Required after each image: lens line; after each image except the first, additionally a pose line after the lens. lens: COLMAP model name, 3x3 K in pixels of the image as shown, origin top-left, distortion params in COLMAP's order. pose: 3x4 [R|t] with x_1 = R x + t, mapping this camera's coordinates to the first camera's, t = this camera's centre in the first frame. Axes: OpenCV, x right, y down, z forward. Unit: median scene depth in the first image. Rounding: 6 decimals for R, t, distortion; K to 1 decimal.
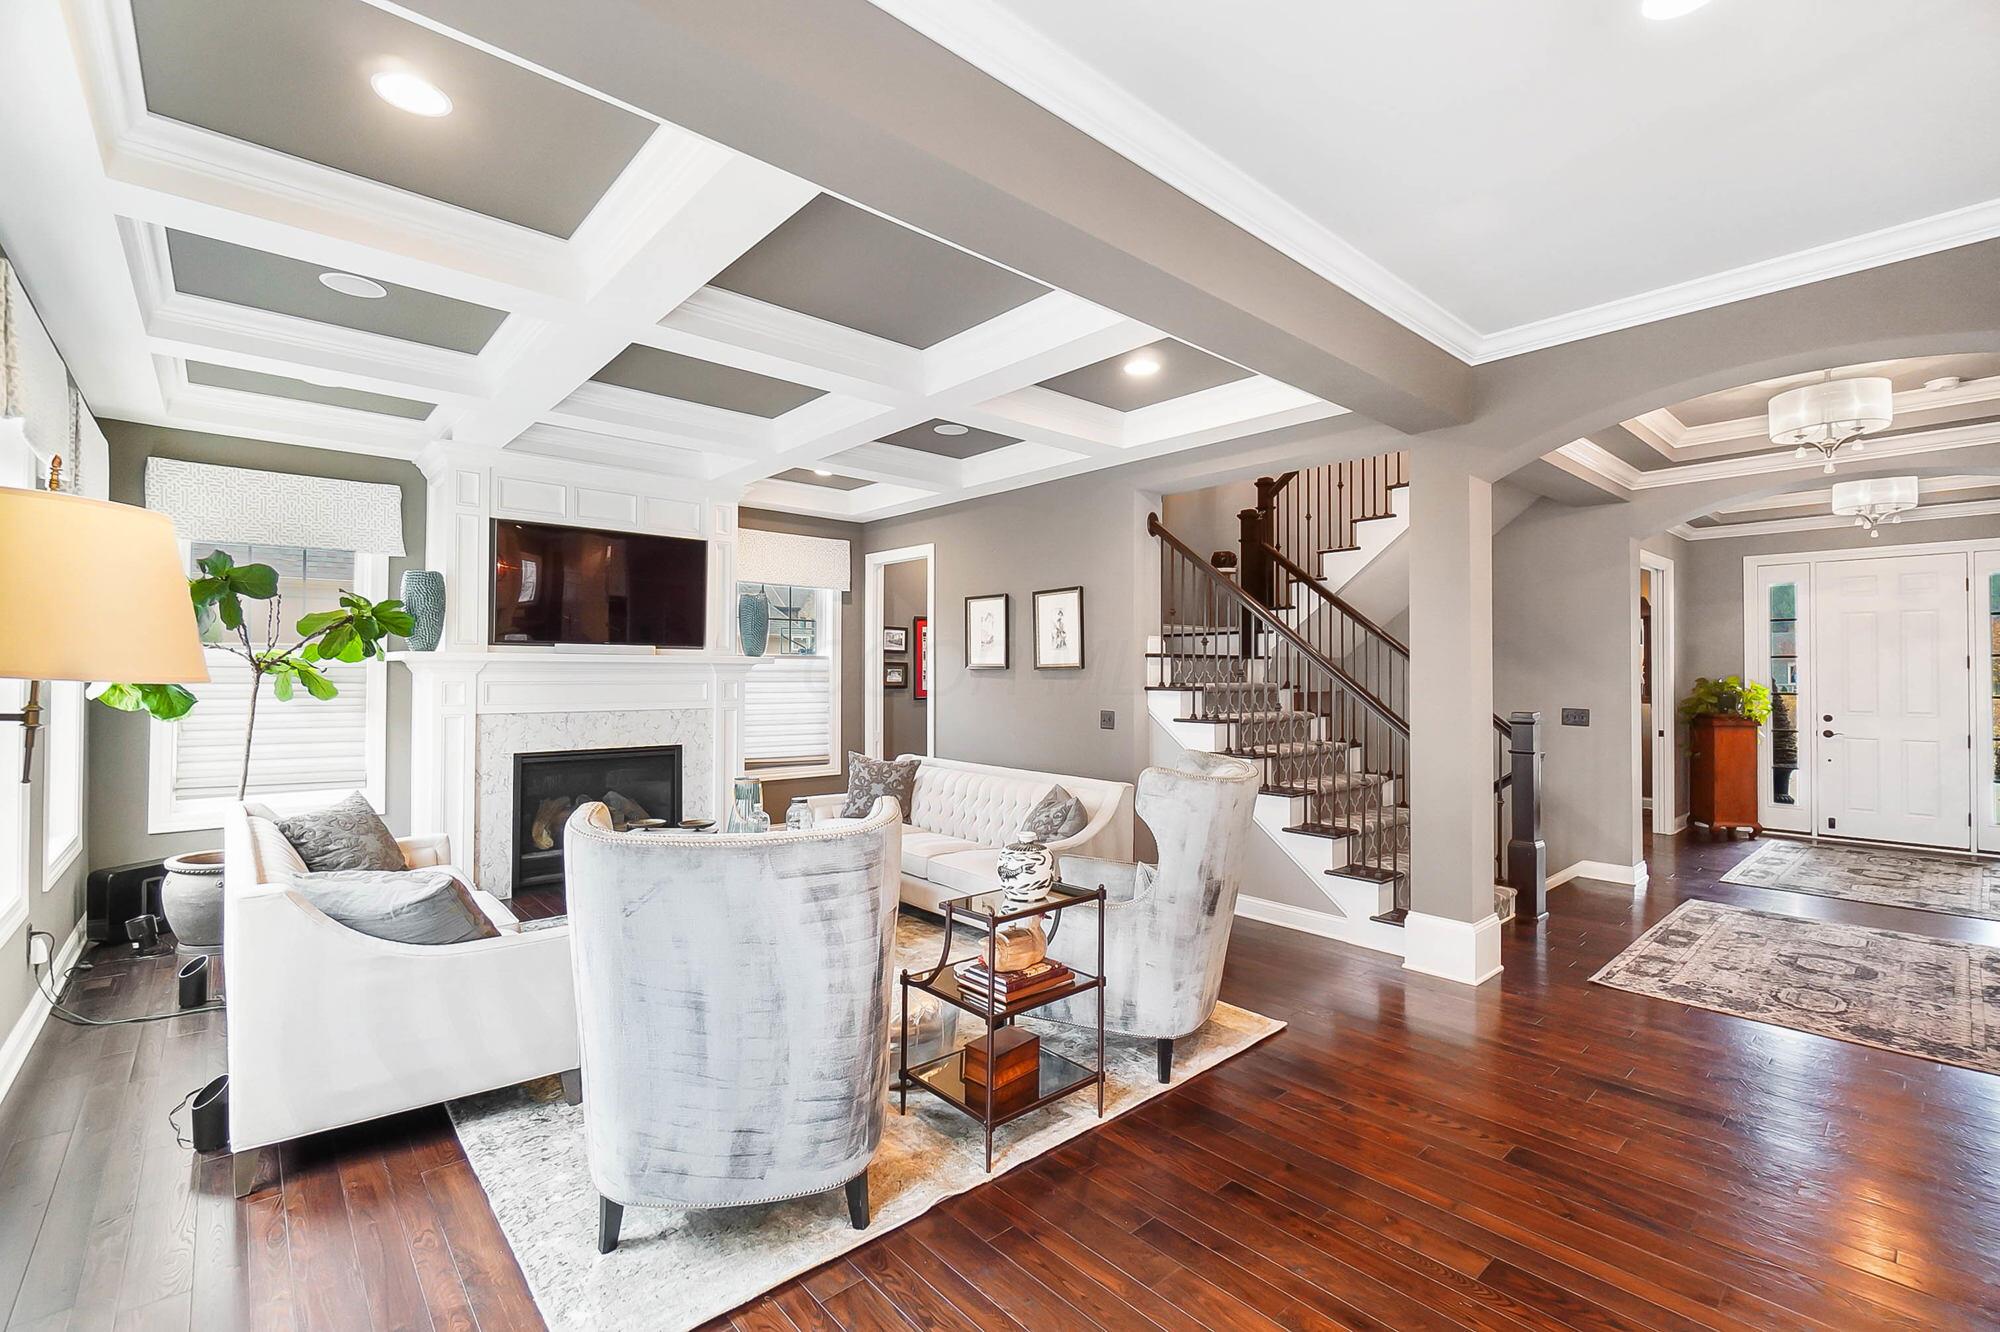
lens RADIAL K [[871.1, 0, 1000.8], [0, 871.1, 657.0], [0, 0, 1]] dist [-0.002891, -0.000595]
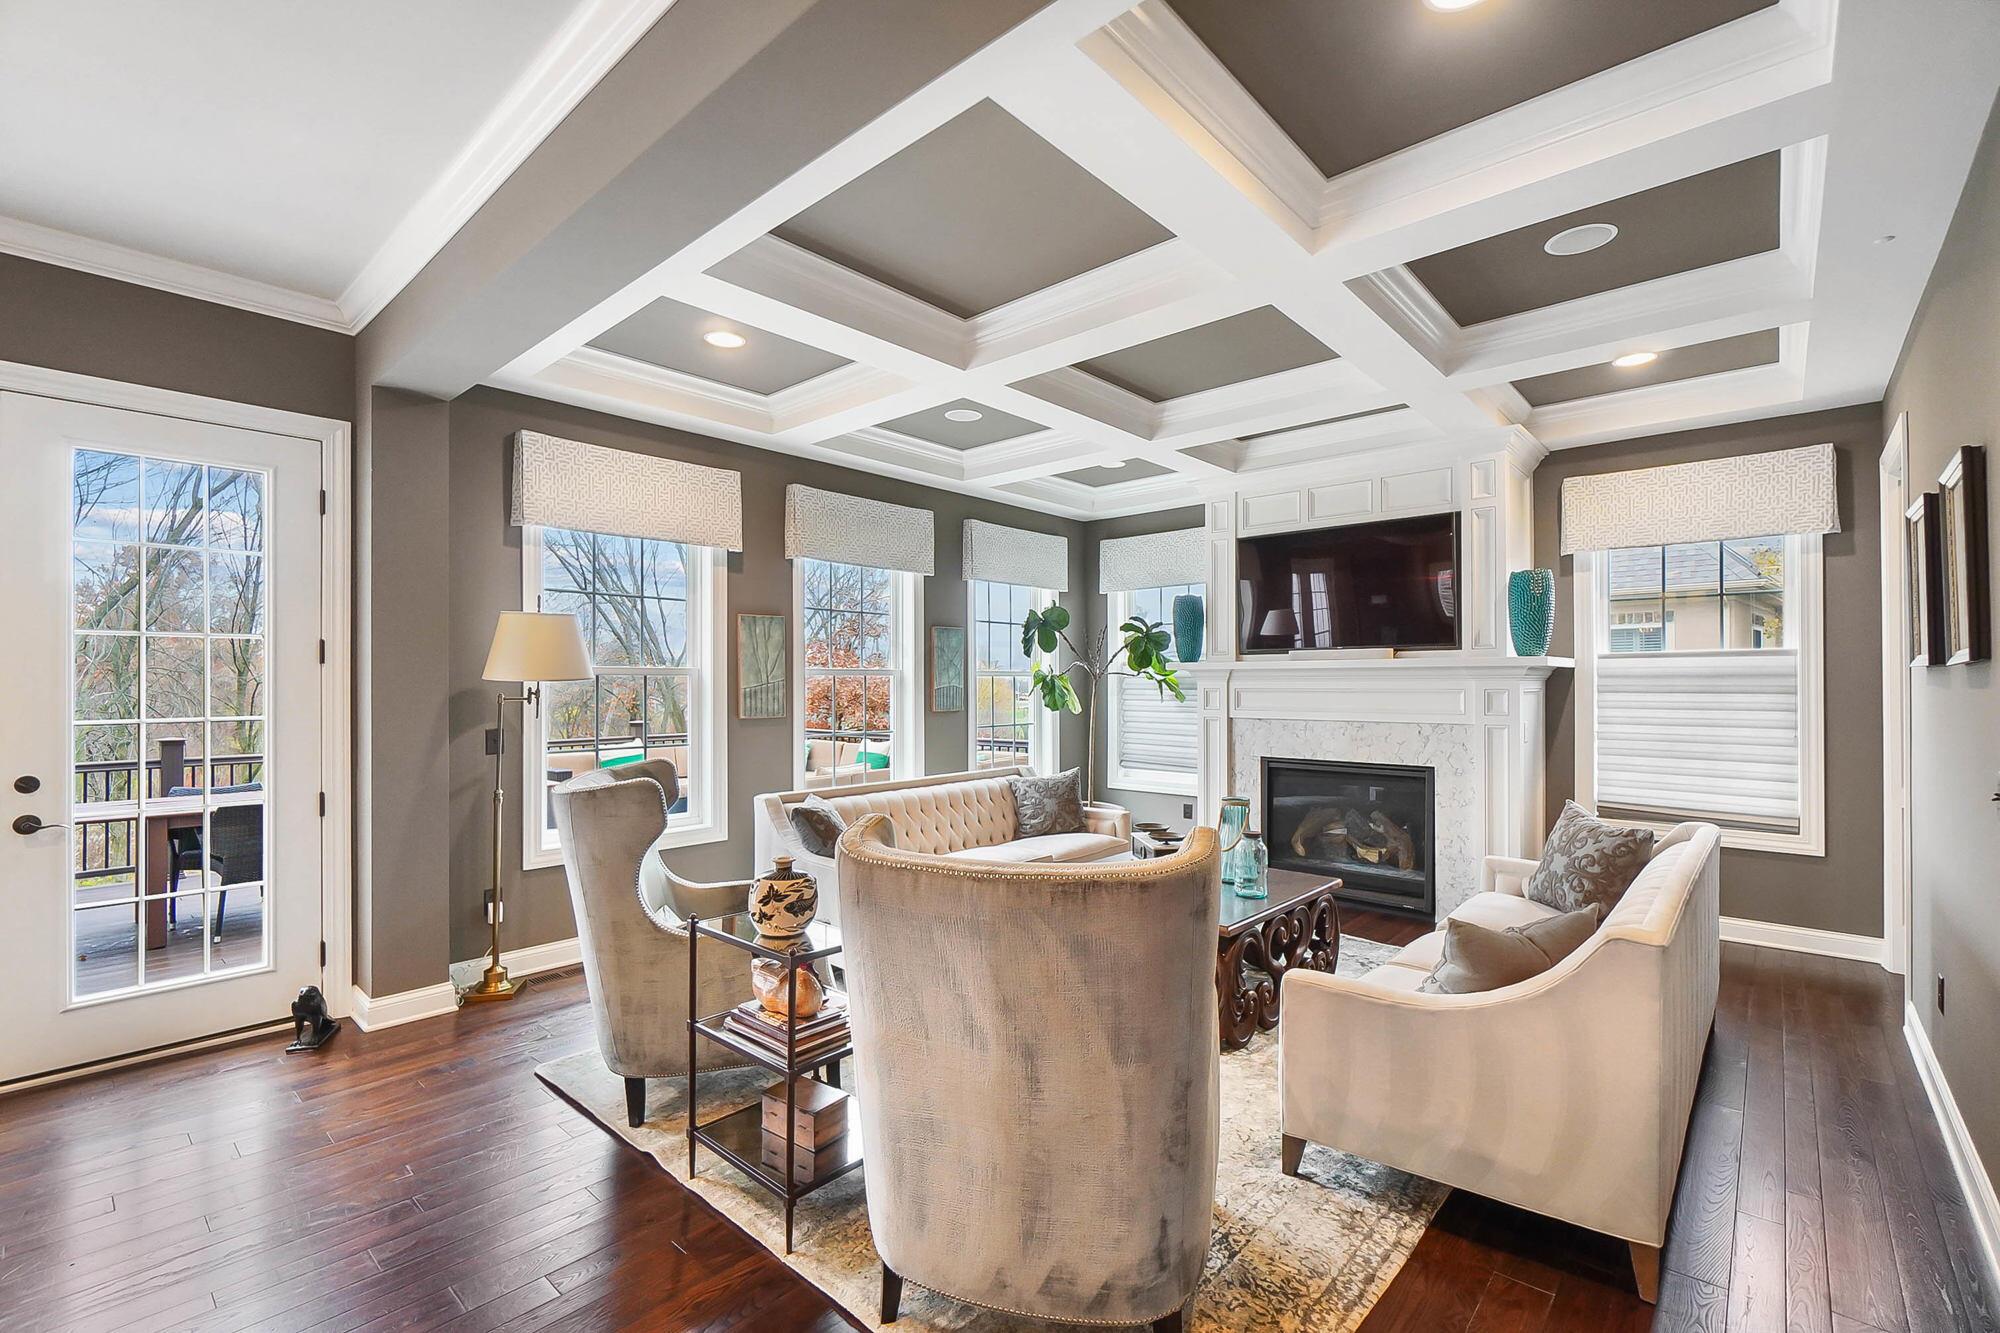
lens RADIAL K [[868.3, 0, 997.9], [0, 868.3, 672.3], [0, 0, 1]] dist [-0.001785, -0.000344]
pose [[0.109245, -0.018563, -0.993842, 0.451356], [0.017489, 0.999707, -0.016750, 0.020331], [0.993861, -0.015551, 0.109537, 0.565158]]
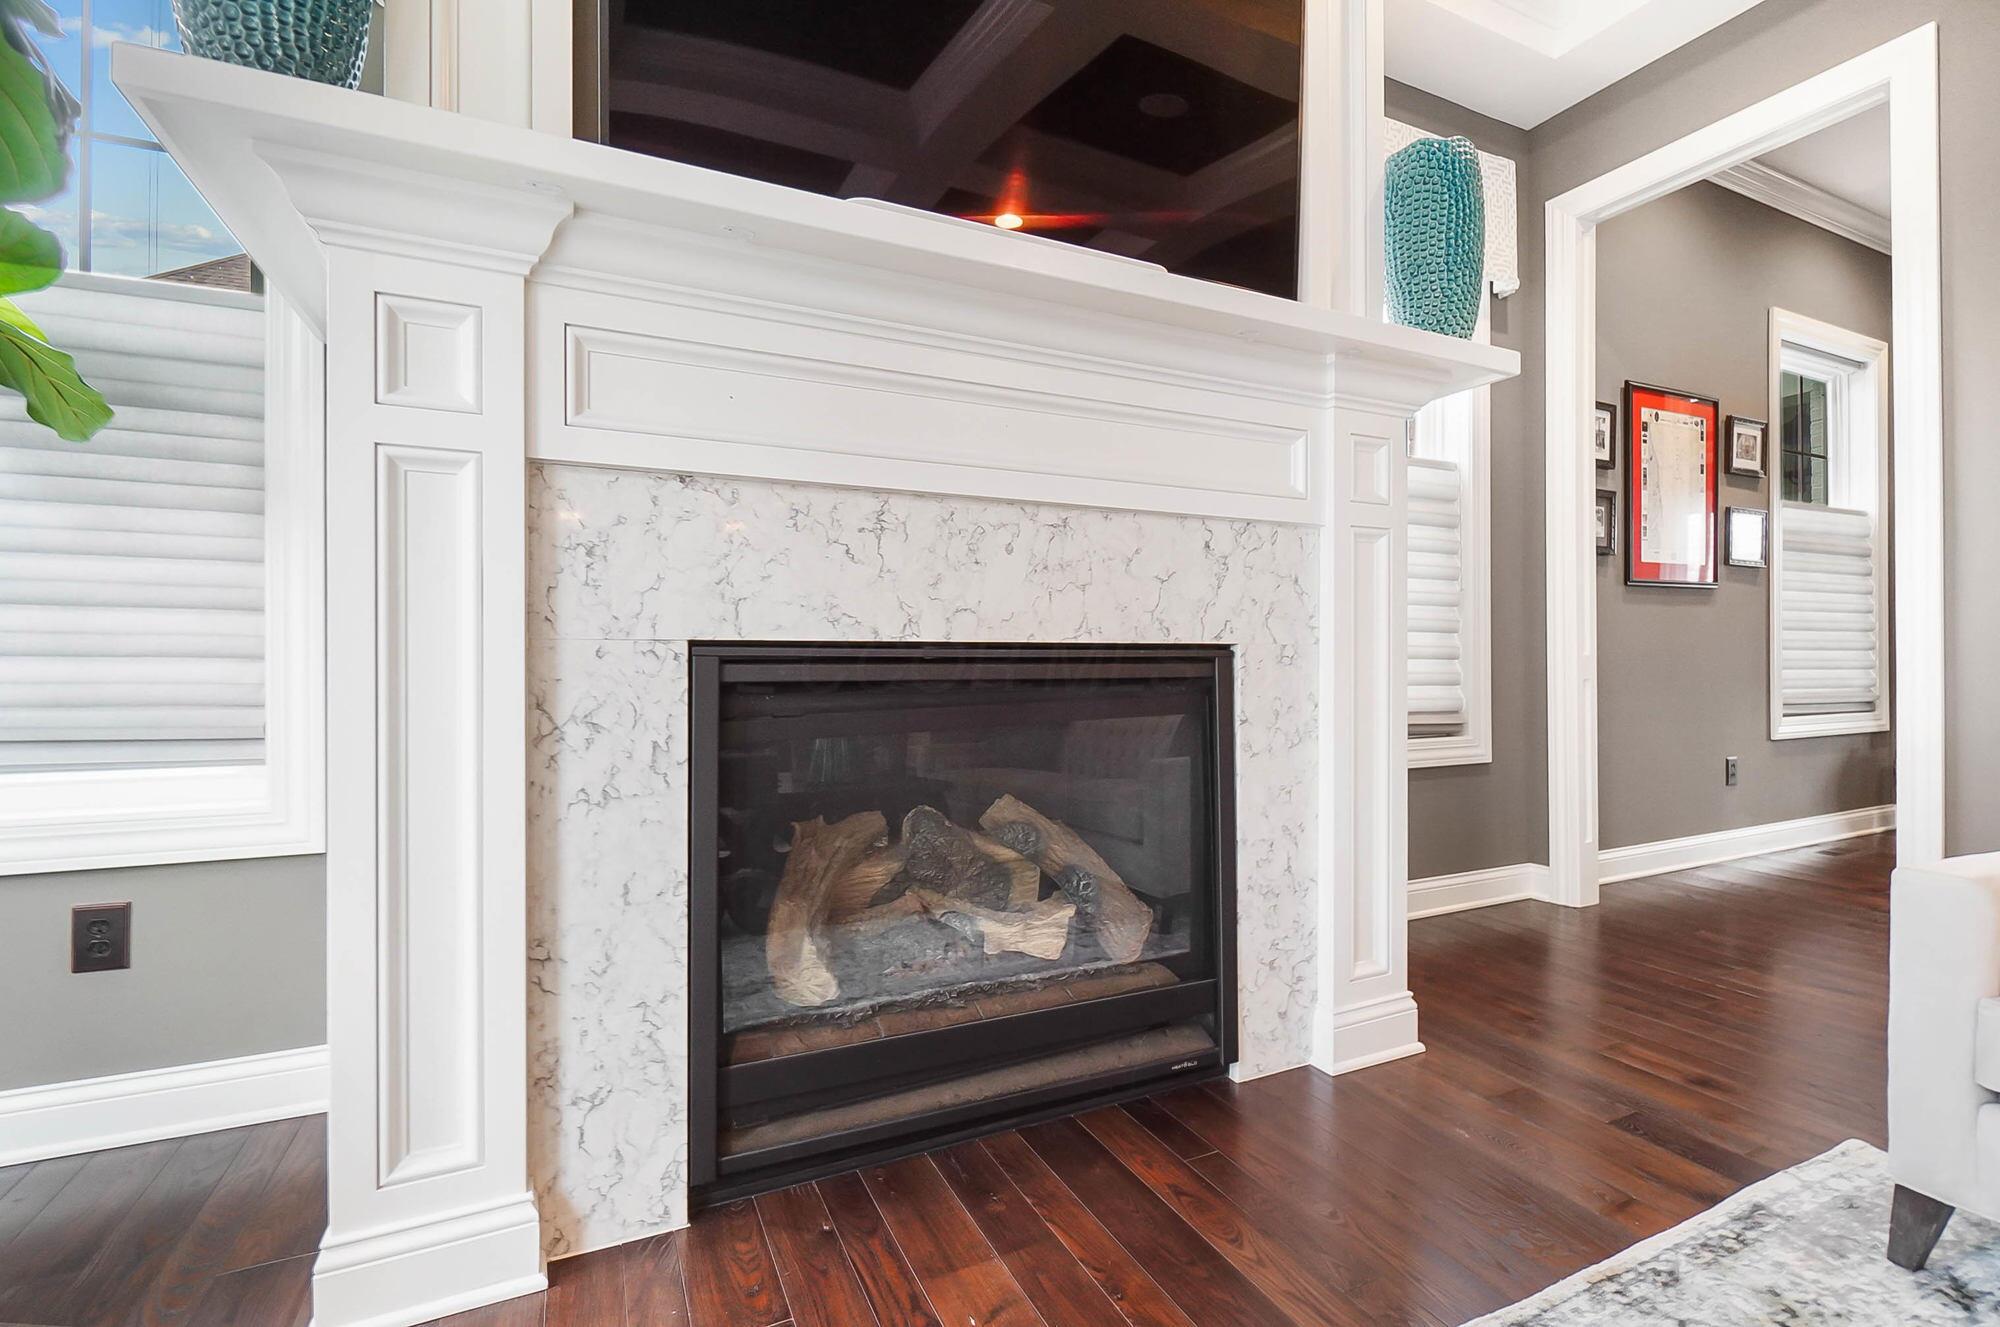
lens RADIAL K [[856.9, 0, 978.2], [0, 856.9, 655.0], [0, 0, 1]] dist [0.002283, 0.000060]
pose [[0.955572, -0.007526, -0.294662, -0.407386], [0.010852, 0.999895, 0.009654, 0.112494], [0.294558, -0.012422, 0.955553, 0.787871]]
